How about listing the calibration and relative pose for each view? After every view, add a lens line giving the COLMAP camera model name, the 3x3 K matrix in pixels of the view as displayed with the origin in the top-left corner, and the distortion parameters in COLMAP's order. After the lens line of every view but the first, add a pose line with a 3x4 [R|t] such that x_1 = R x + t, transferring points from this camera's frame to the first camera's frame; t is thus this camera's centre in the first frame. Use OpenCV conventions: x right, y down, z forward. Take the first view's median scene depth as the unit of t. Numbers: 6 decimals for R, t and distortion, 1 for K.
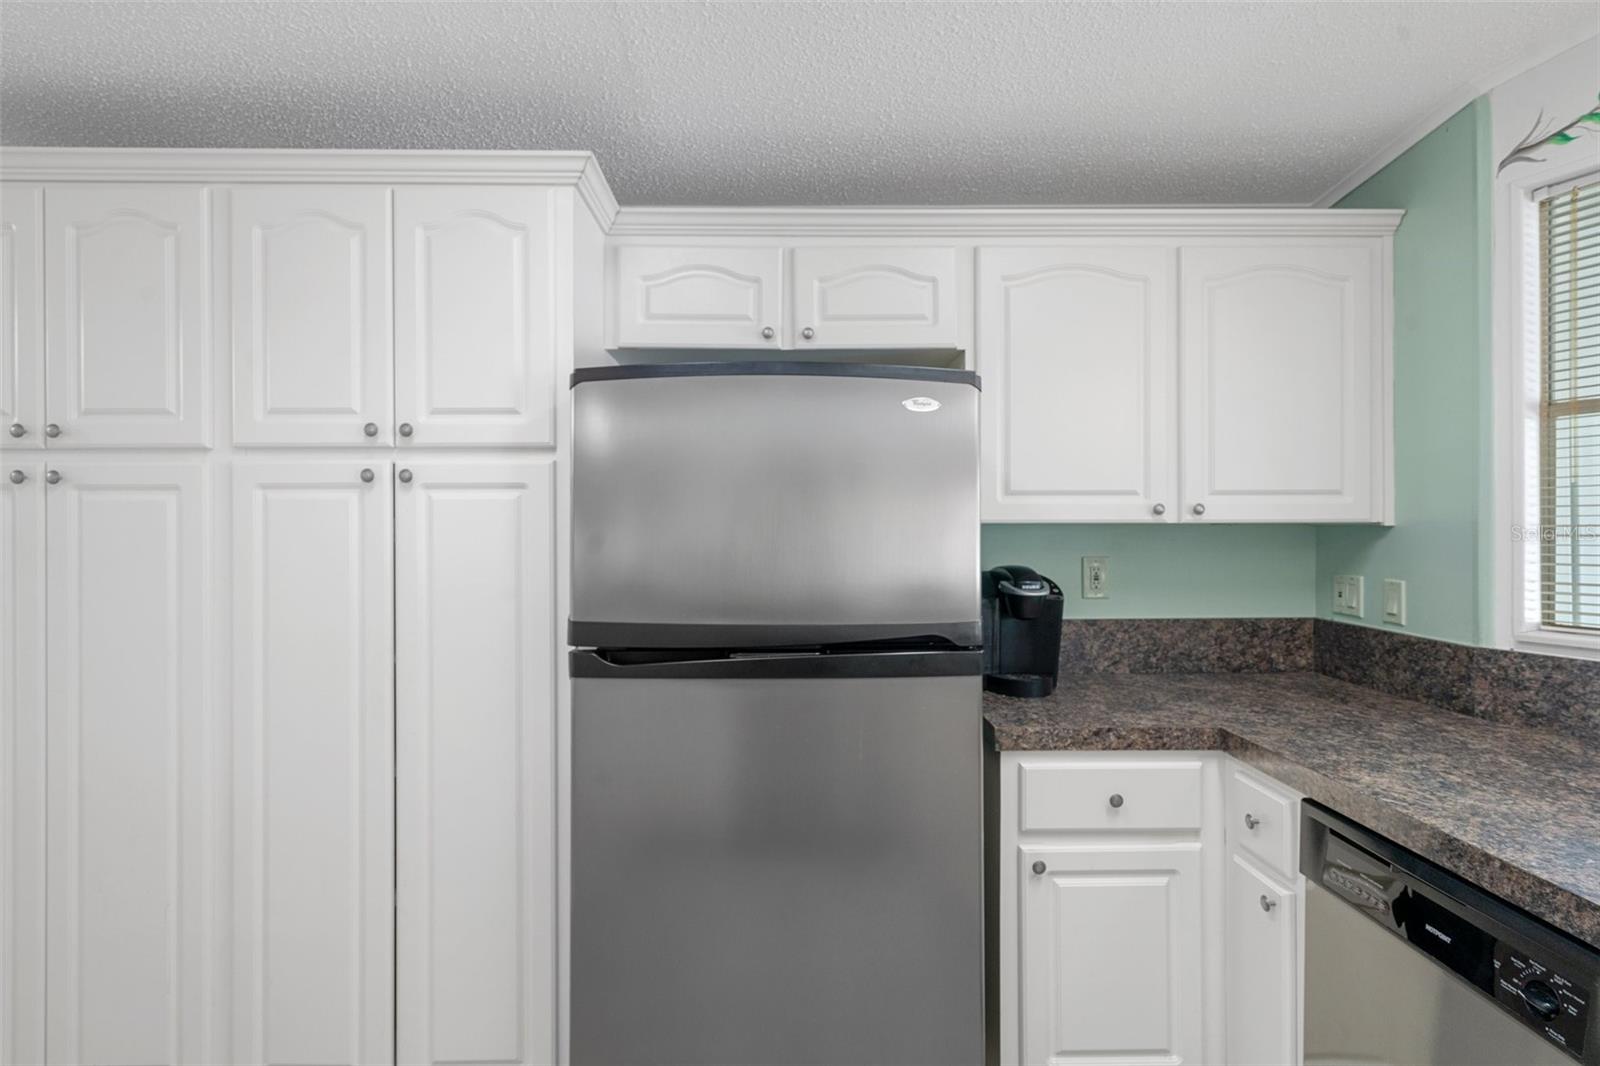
lens RADIAL K [[804.0, 0, 764.3], [0, 804.0, 529.8], [0, 0, 1]] dist [0.001412, 0.000773]
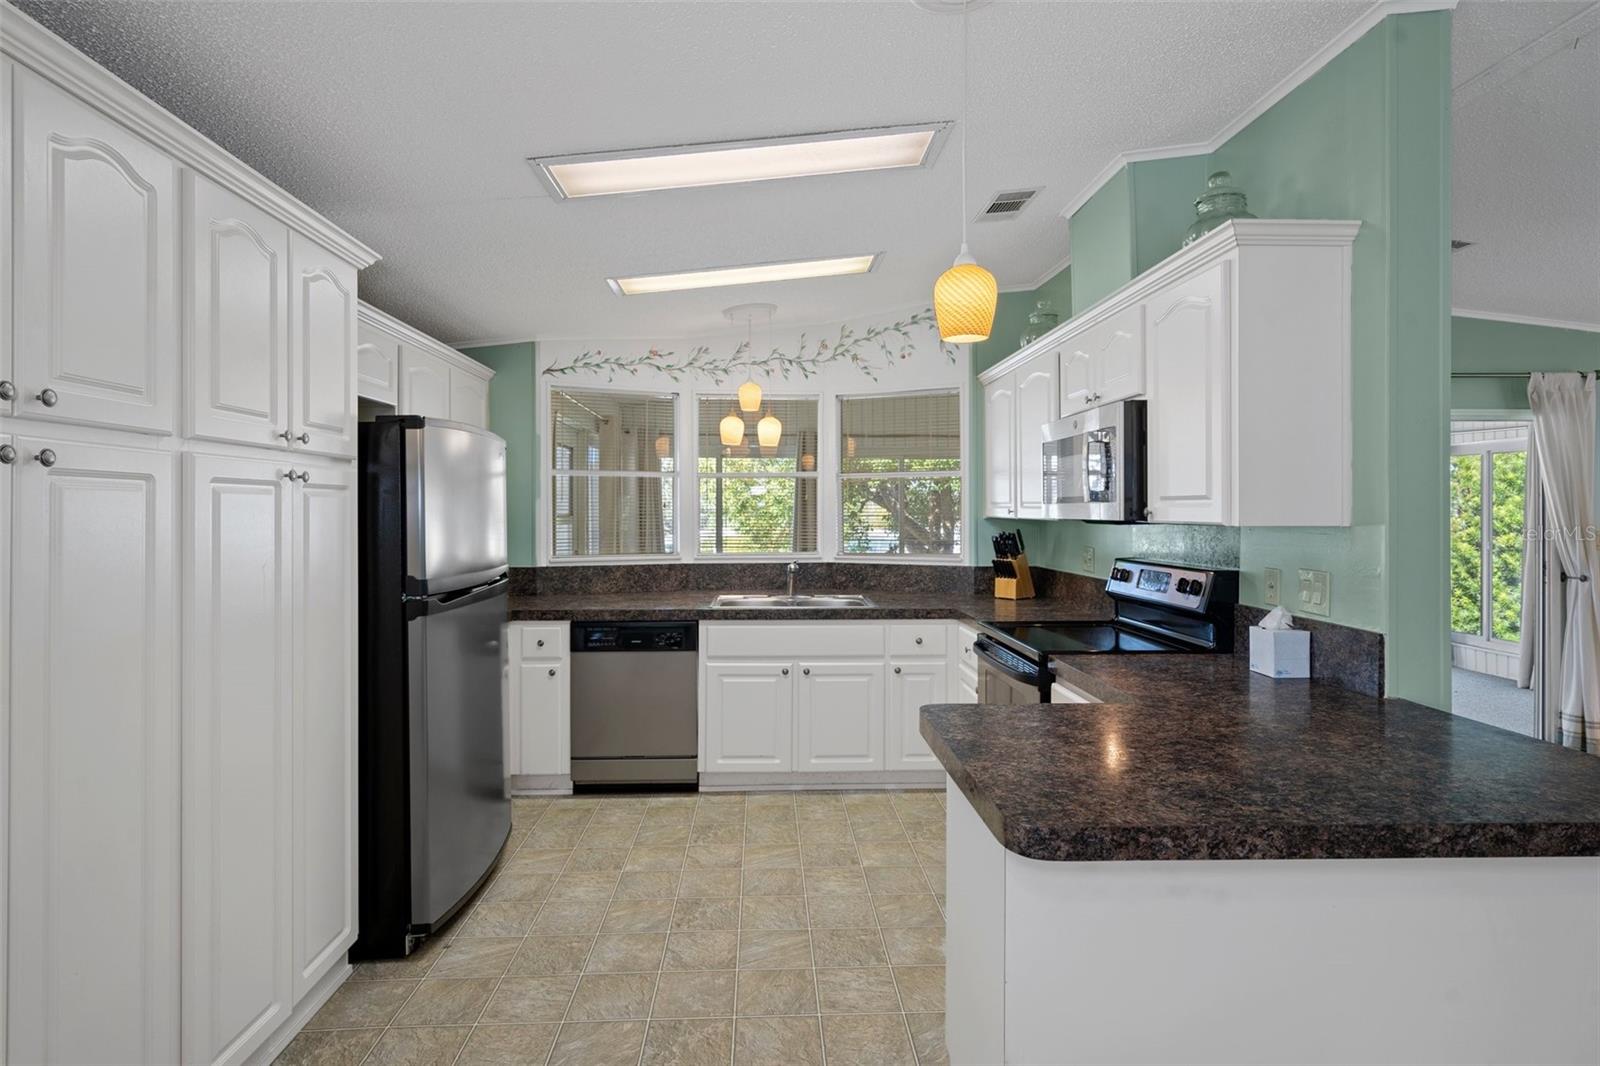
lens RADIAL K [[814.1, 0, 784.4], [0, 814.1, 510.2], [0, 0, 1]] dist [-0.000624, 0.001605]
pose [[-0.010116, 0.007573, 0.999920, -1.630979], [0.005533, 0.999956, -0.007518, -0.003614], [-0.999934, 0.005456, -0.010158, 0.283685]]
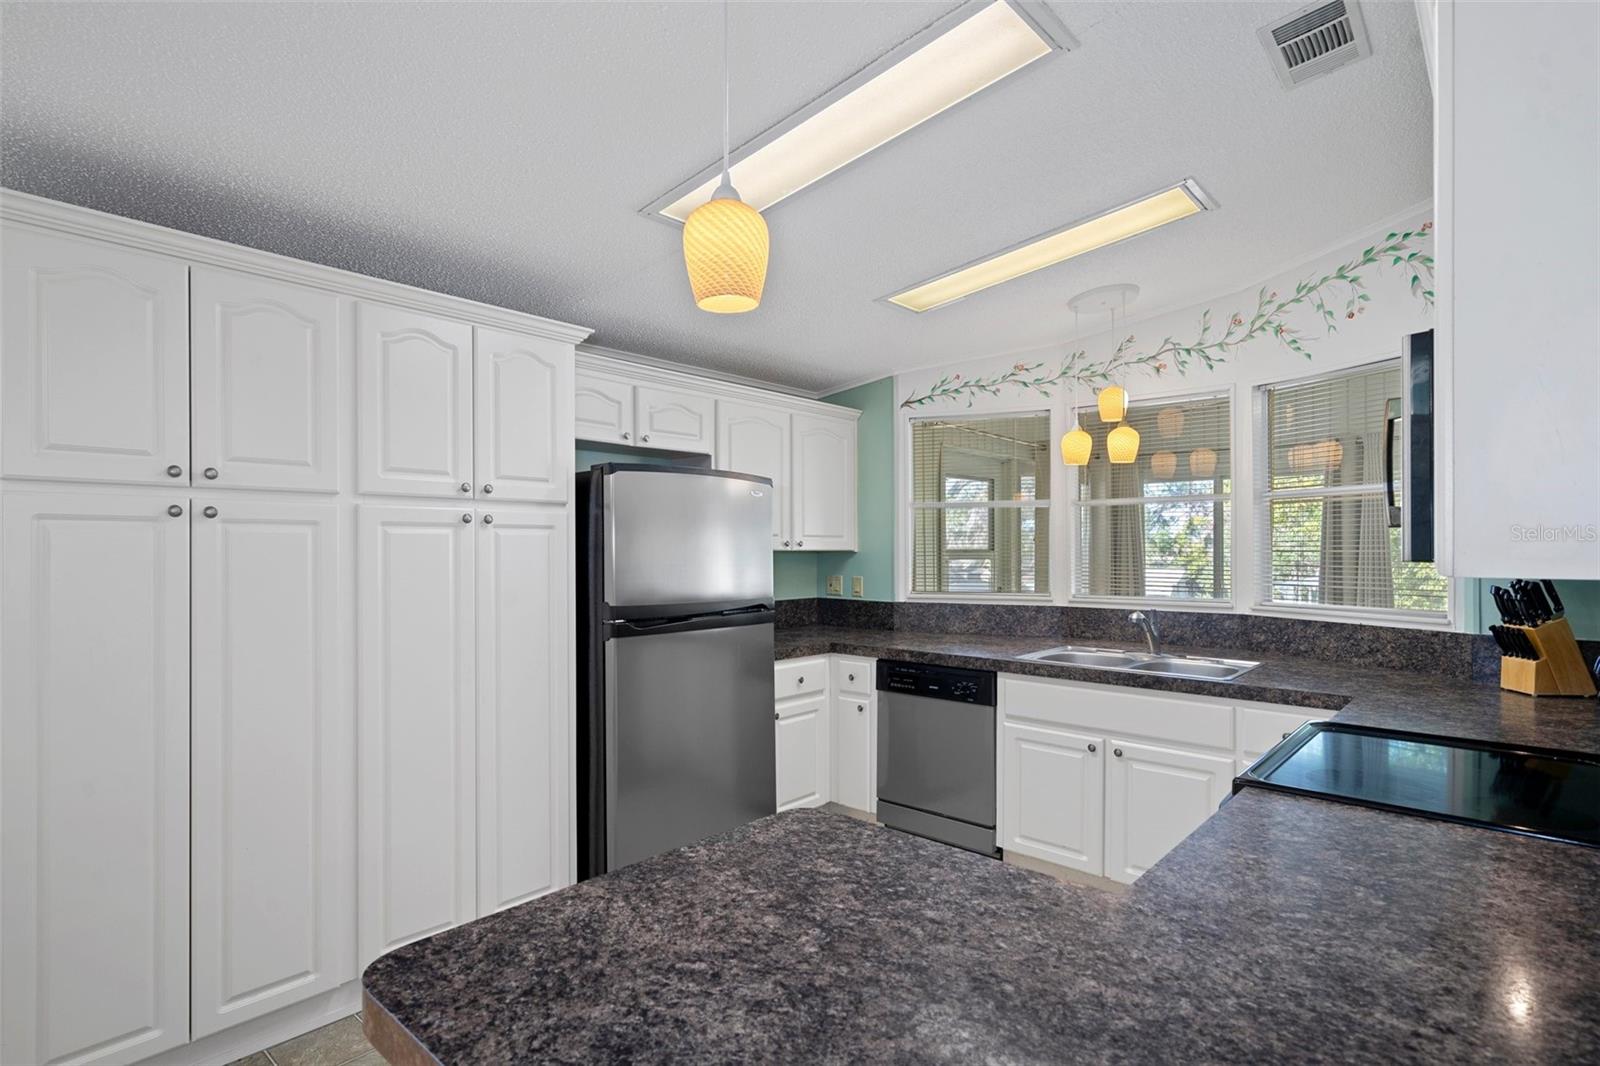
lens RADIAL K [[802.5, 0, 773.2], [0, 802.5, 553.3], [0, 0, 1]] dist [0.001444, 0.001909]
pose [[0.694097, -0.001449, 0.719880, -1.144179], [0.001802, 0.999998, 0.000275, -0.002227], [-0.719879, 0.001106, 0.694099, -0.429968]]
